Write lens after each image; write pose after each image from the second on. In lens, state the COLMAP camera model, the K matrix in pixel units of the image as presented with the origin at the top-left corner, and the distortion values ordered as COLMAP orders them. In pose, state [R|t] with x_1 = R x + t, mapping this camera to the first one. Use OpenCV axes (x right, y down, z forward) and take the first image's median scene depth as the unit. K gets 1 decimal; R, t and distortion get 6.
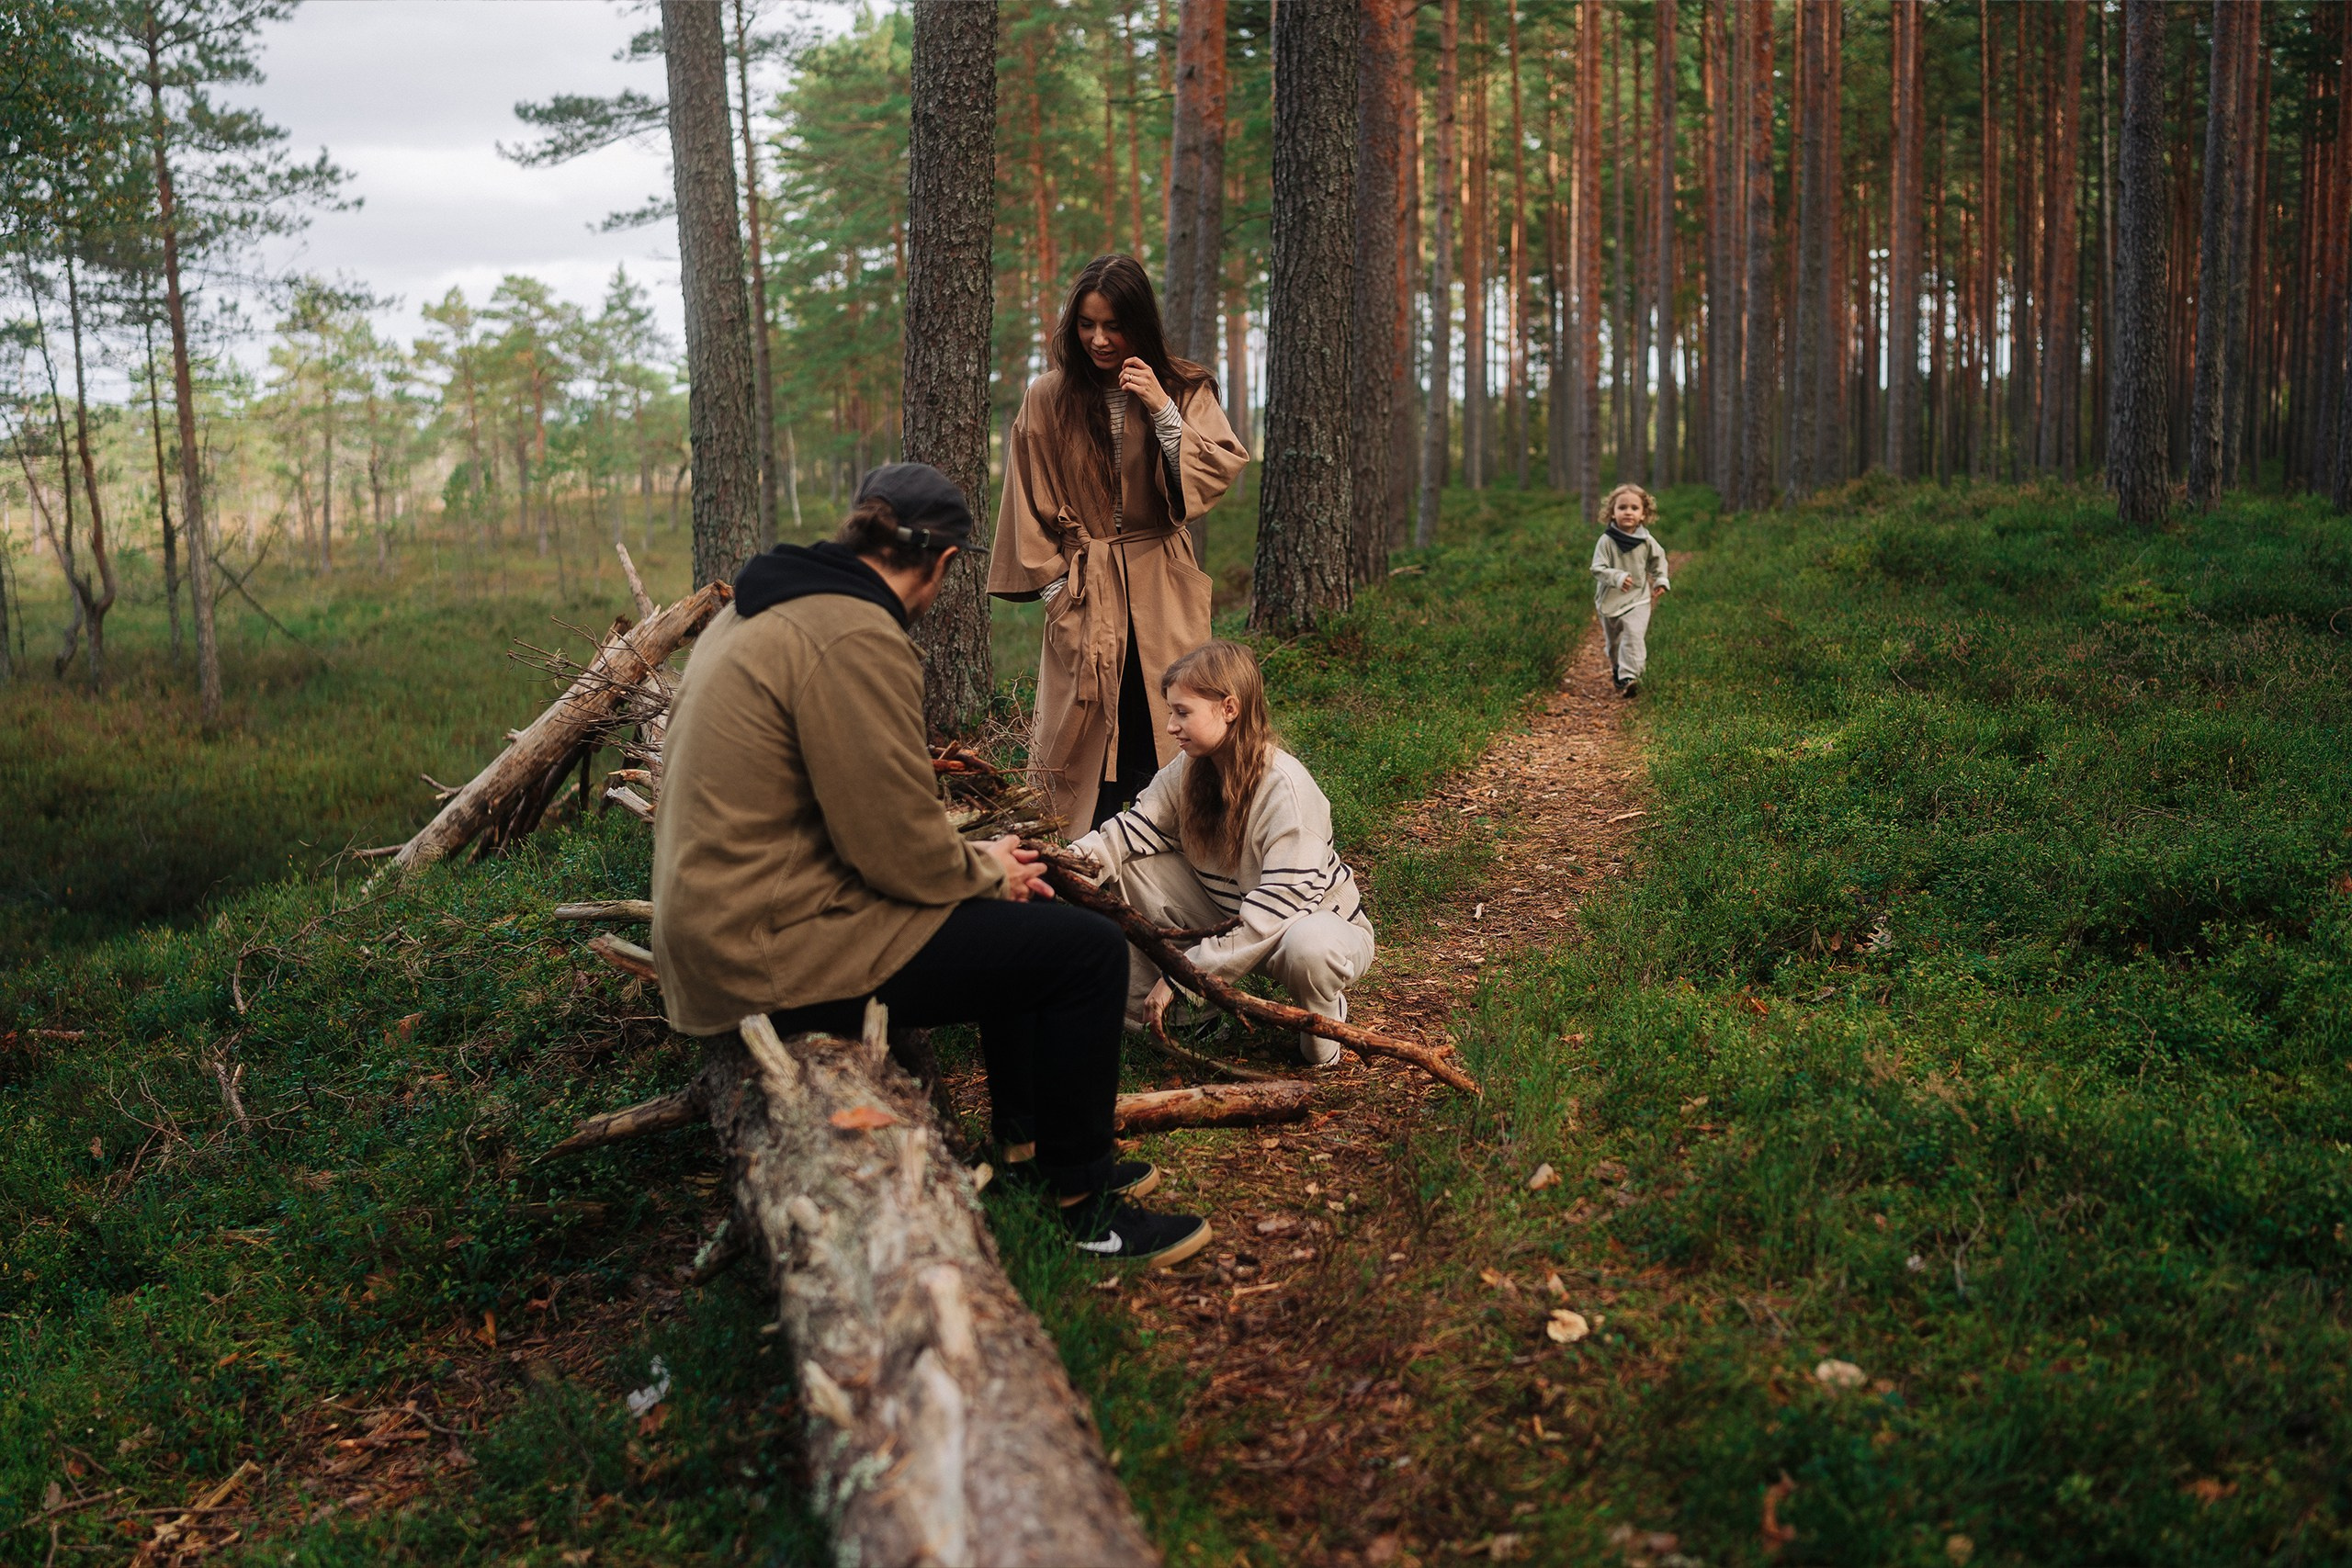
lens RADIAL K [[2223.3, 0, 1164.4], [0, 2223.3, 783.4], [0, 0, 1]] dist [-0.033527, 0.033475]
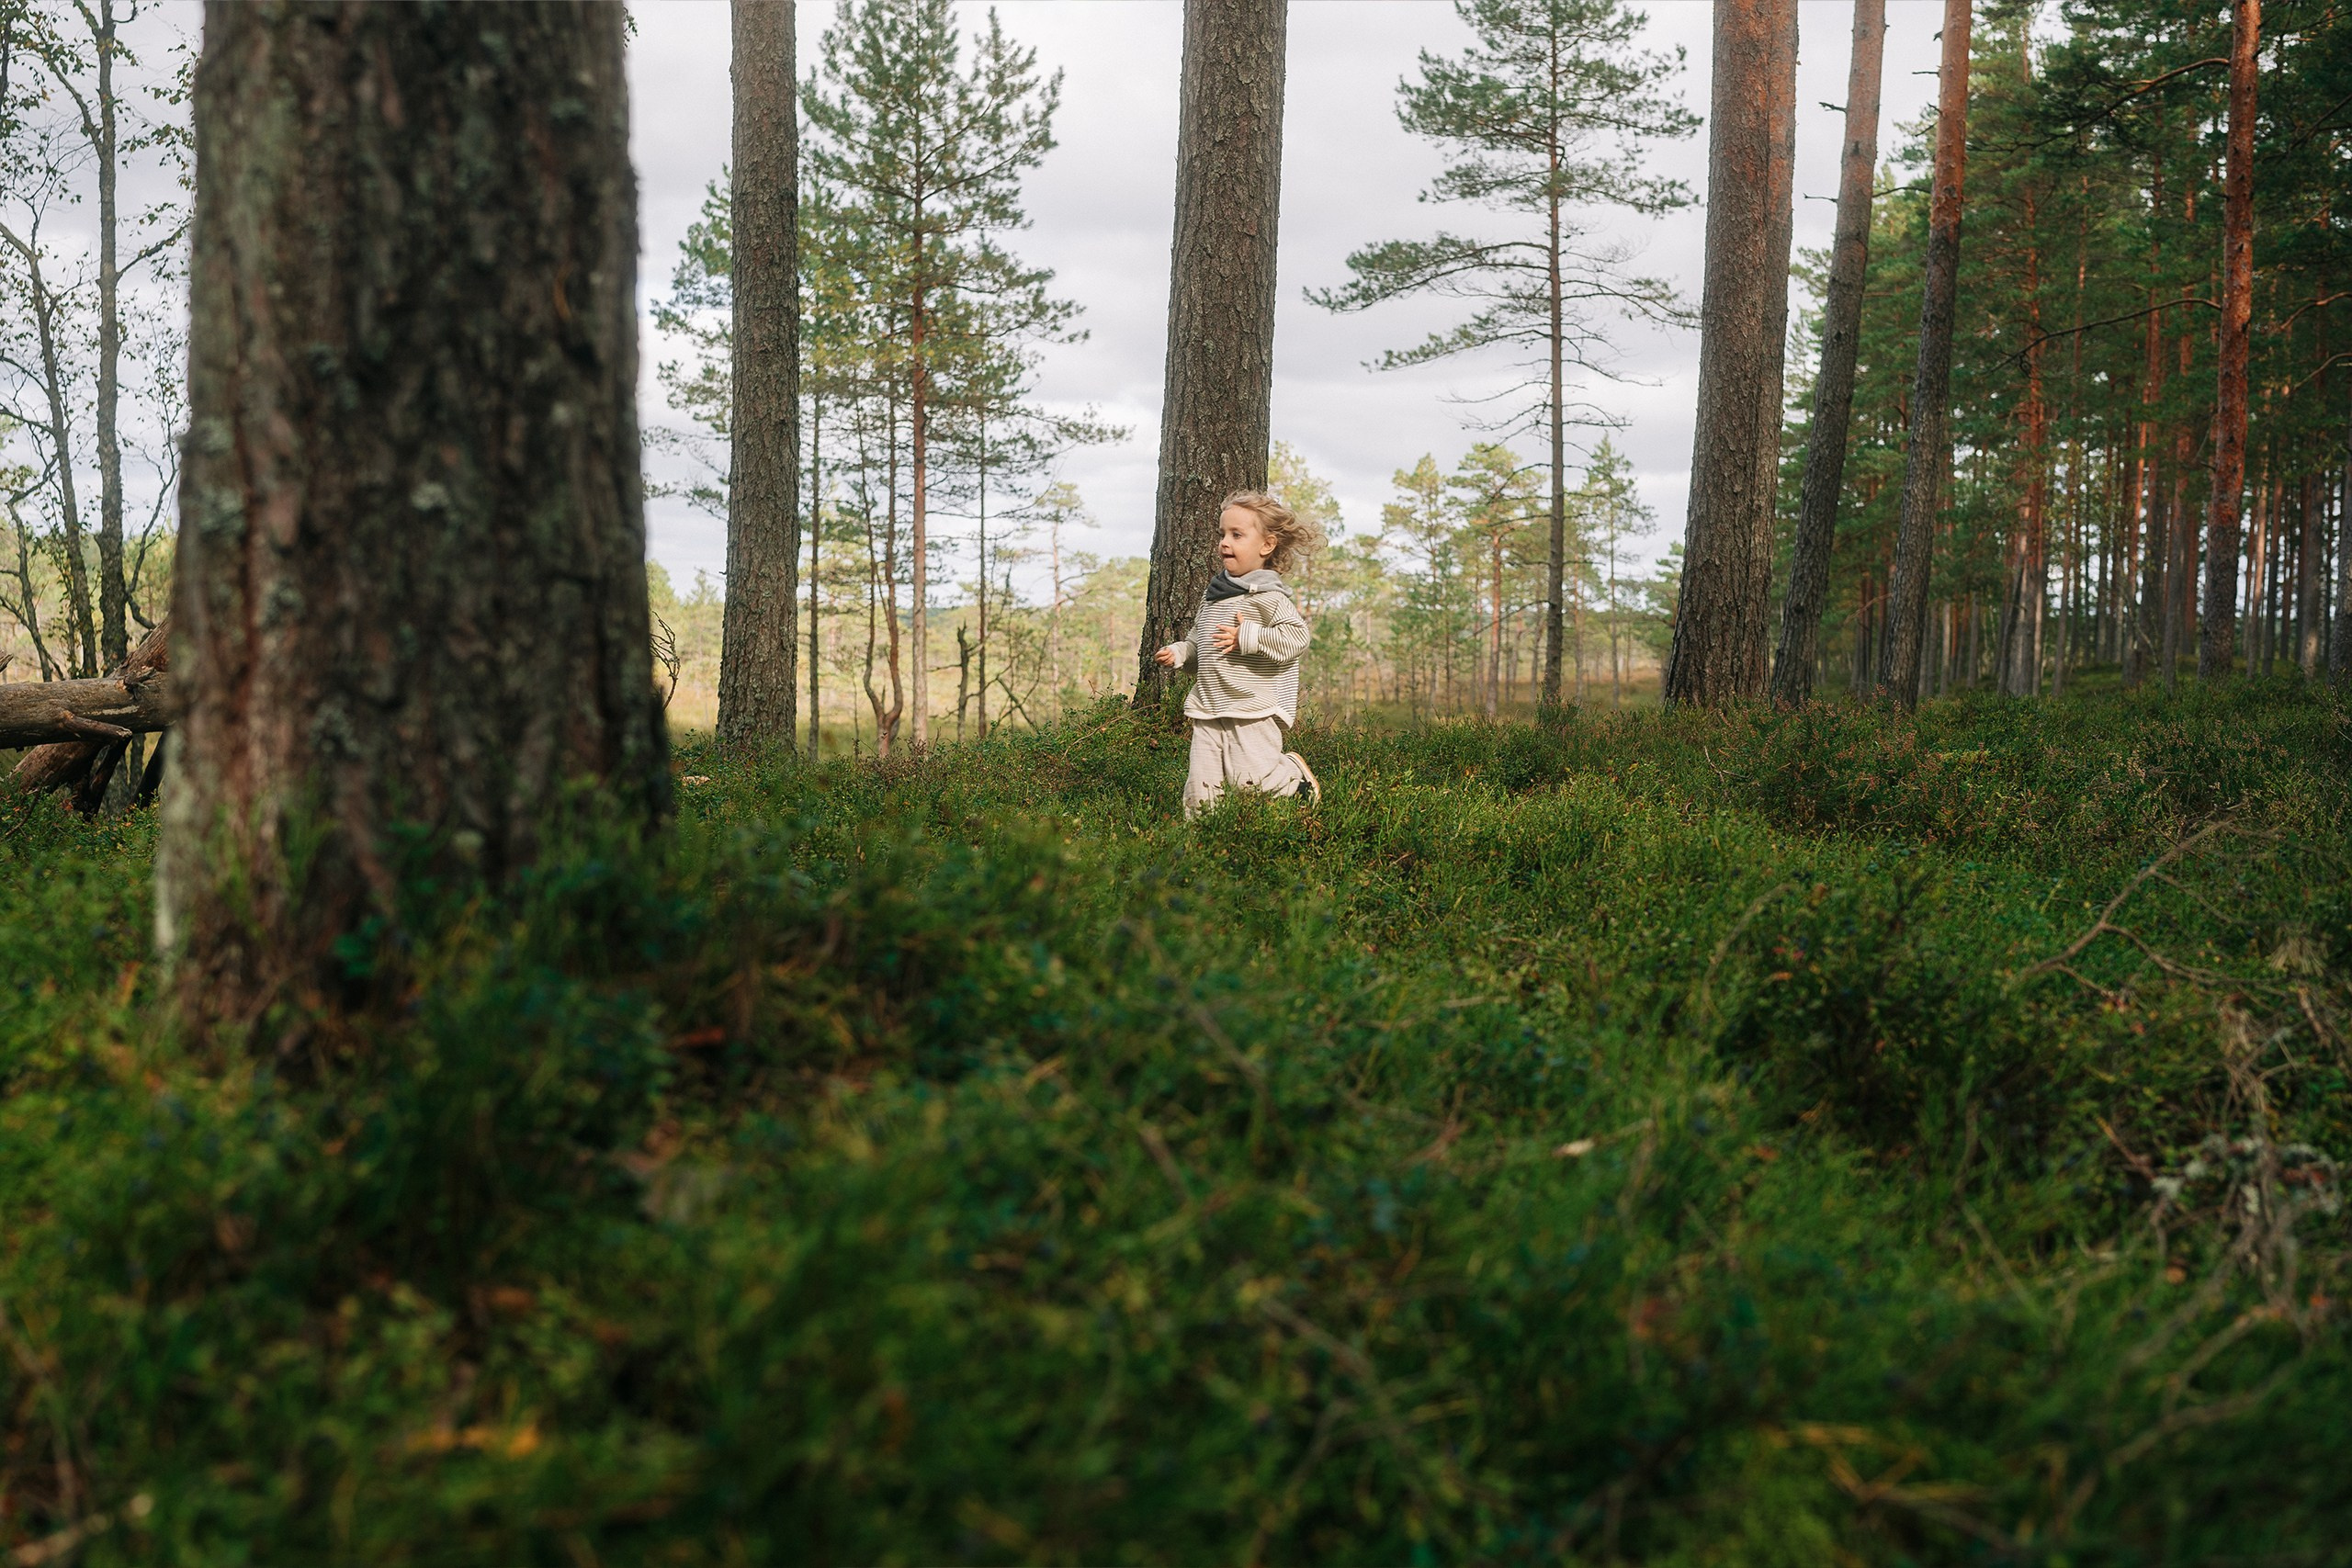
lens RADIAL K [[2223.3, 0, 1164.4], [0, 2223.3, 783.4], [0, 0, 1]] dist [-0.033527, 0.033475]
pose [[0.879702, 0.066606, -0.470837, 0.131525], [-0.106624, 0.992559, -0.058804, 0.001609], [0.463417, 0.101933, 0.880258, 0.097956]]
